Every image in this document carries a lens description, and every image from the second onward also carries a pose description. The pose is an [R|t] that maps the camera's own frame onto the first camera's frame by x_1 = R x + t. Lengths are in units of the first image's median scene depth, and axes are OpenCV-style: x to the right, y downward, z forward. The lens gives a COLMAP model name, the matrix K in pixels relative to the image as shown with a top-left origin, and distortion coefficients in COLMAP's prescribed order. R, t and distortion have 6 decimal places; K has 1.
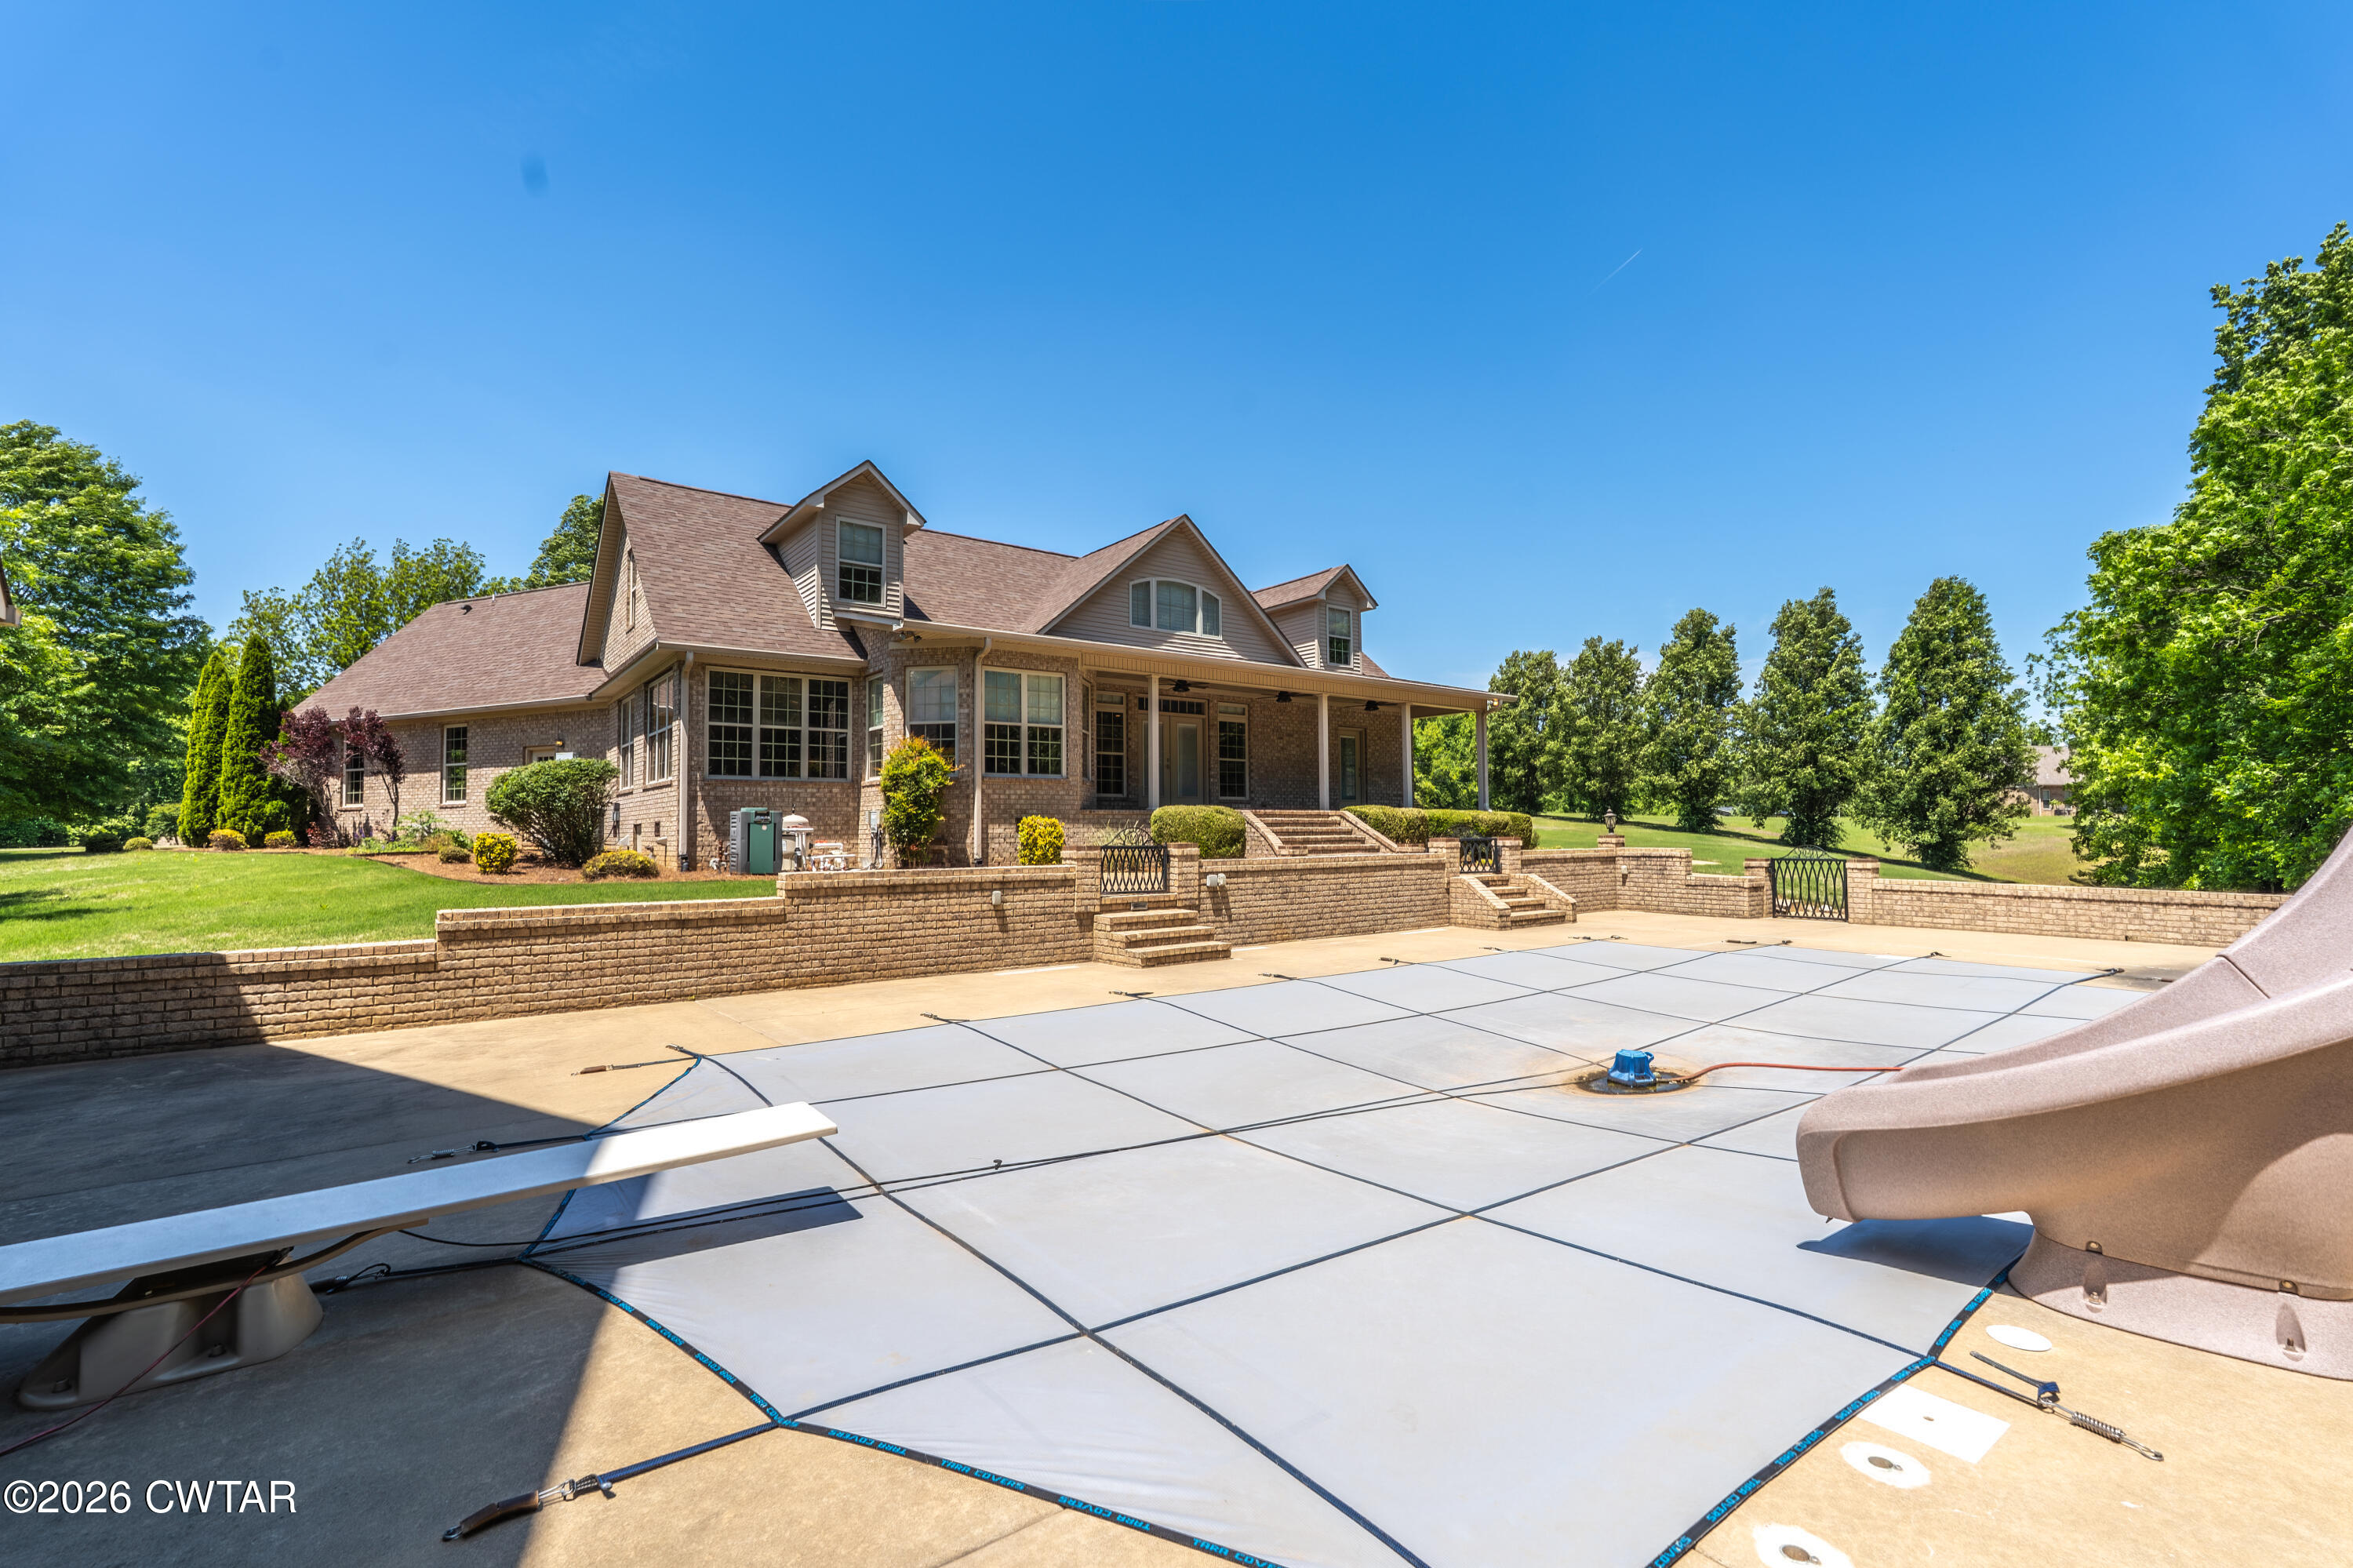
lens RADIAL K [[1036.0, 0, 1177.5], [0, 1036.0, 786.7], [0, 0, 1]] dist [-0.003901, 0.000892]
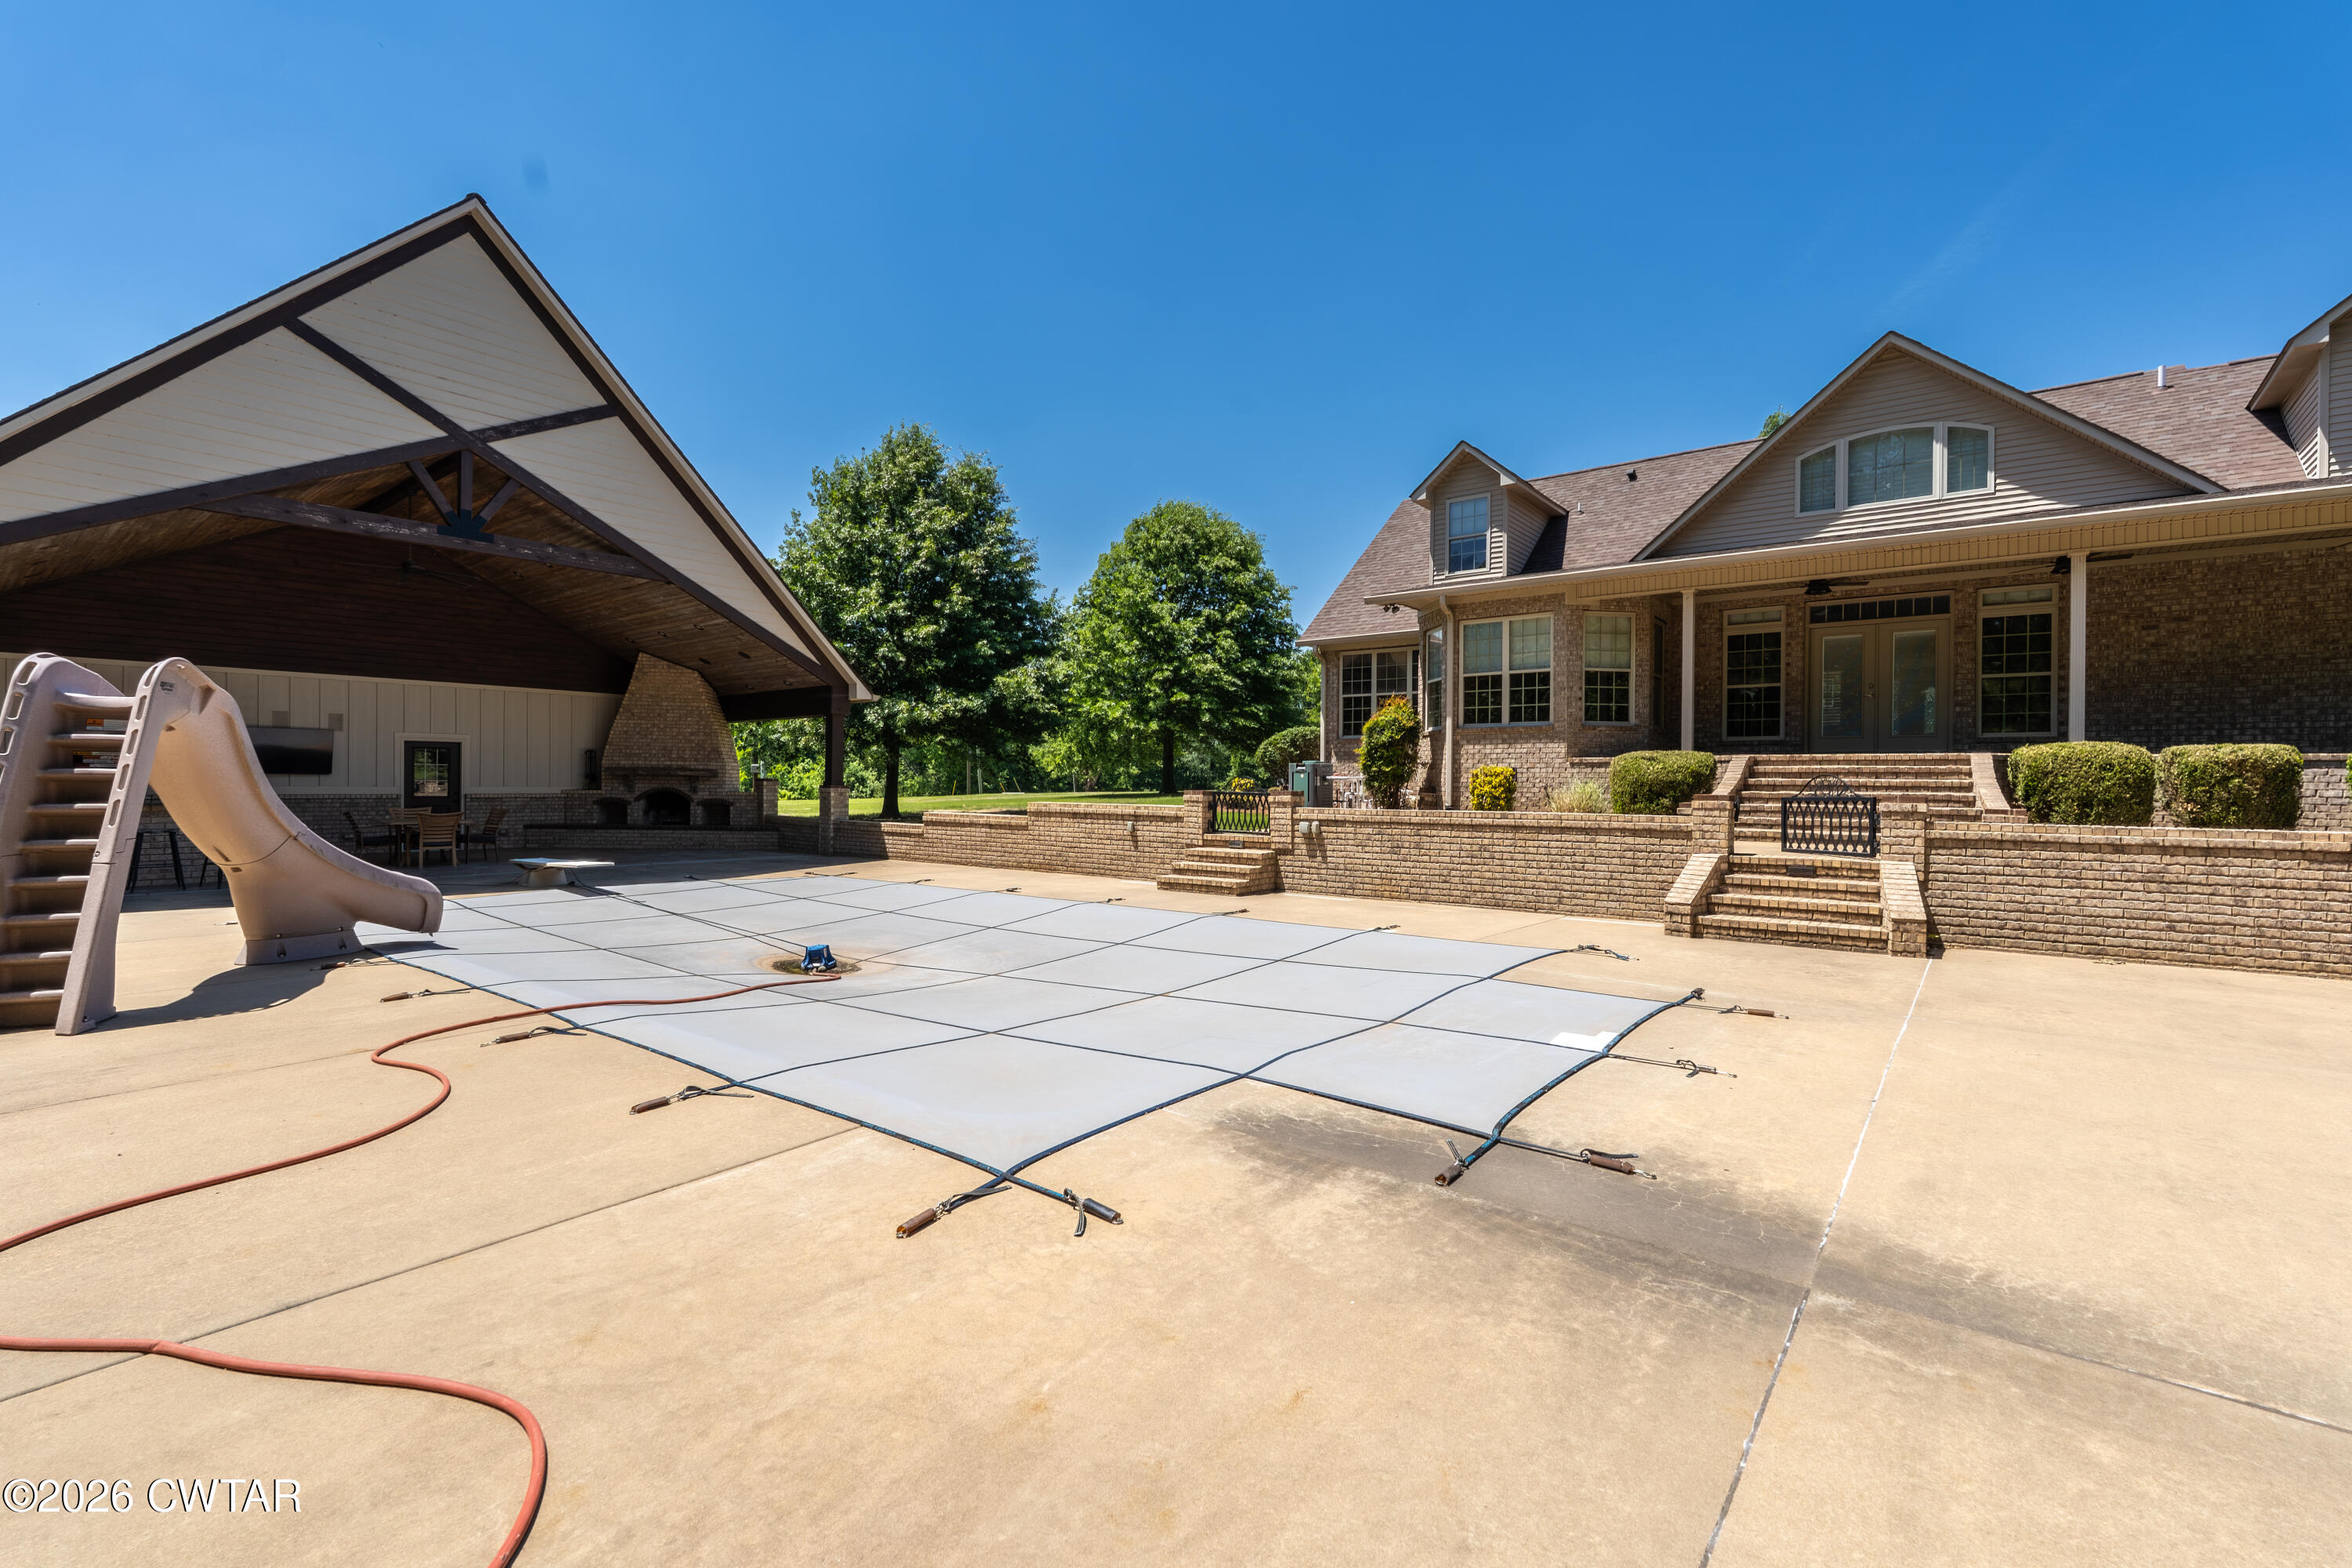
lens RADIAL K [[1035.5, 0, 1177.0], [0, 1035.5, 786.7], [0, 0, 1]] dist [-0.003901, 0.000892]
pose [[0.251542, 0.013522, -0.967752, 1.253682], [0.032128, 0.999235, 0.022312, 0.028262], [0.967313, -0.036705, 0.250915, 0.770996]]
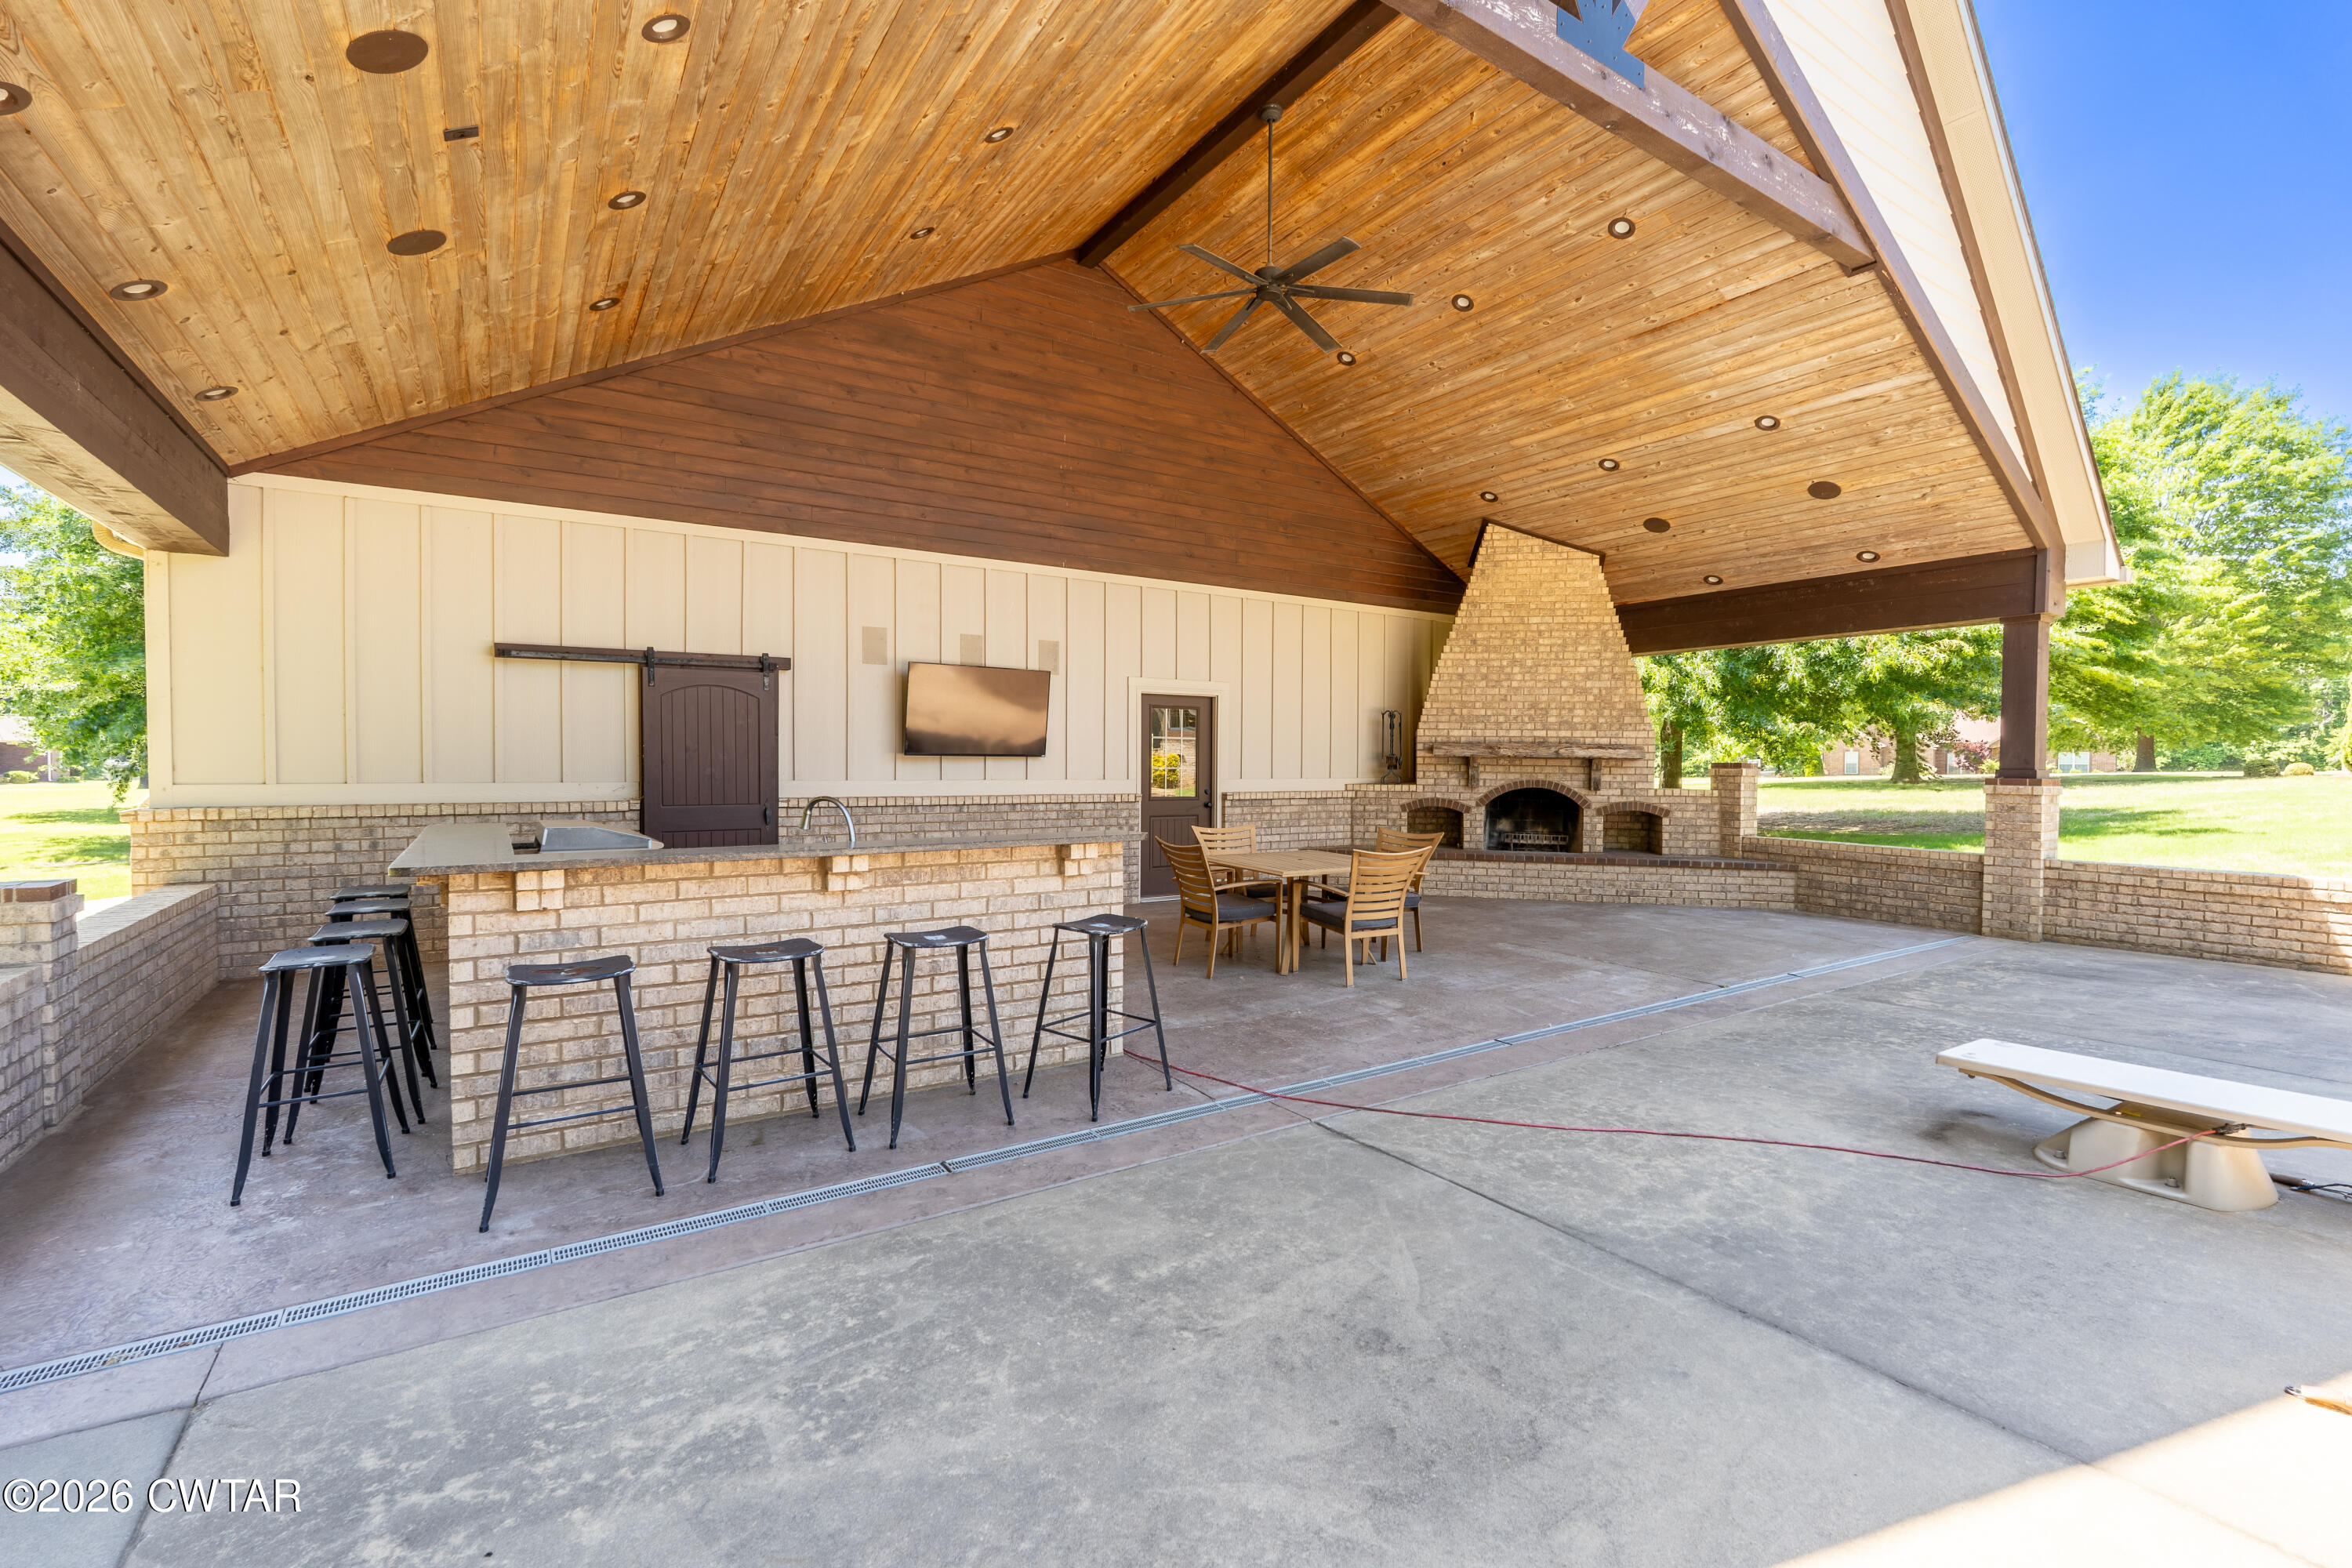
lens RADIAL K [[1047.5, 0, 1172.3], [0, 1047.5, 781.8], [0, 0, 1]] dist [-0.001787, -0.000446]
pose [[-0.055444, 0.030113, -0.998008, 0.098733], [0.037199, 0.998913, 0.028074, -0.000083], [0.997769, -0.035568, -0.056504, -0.023382]]
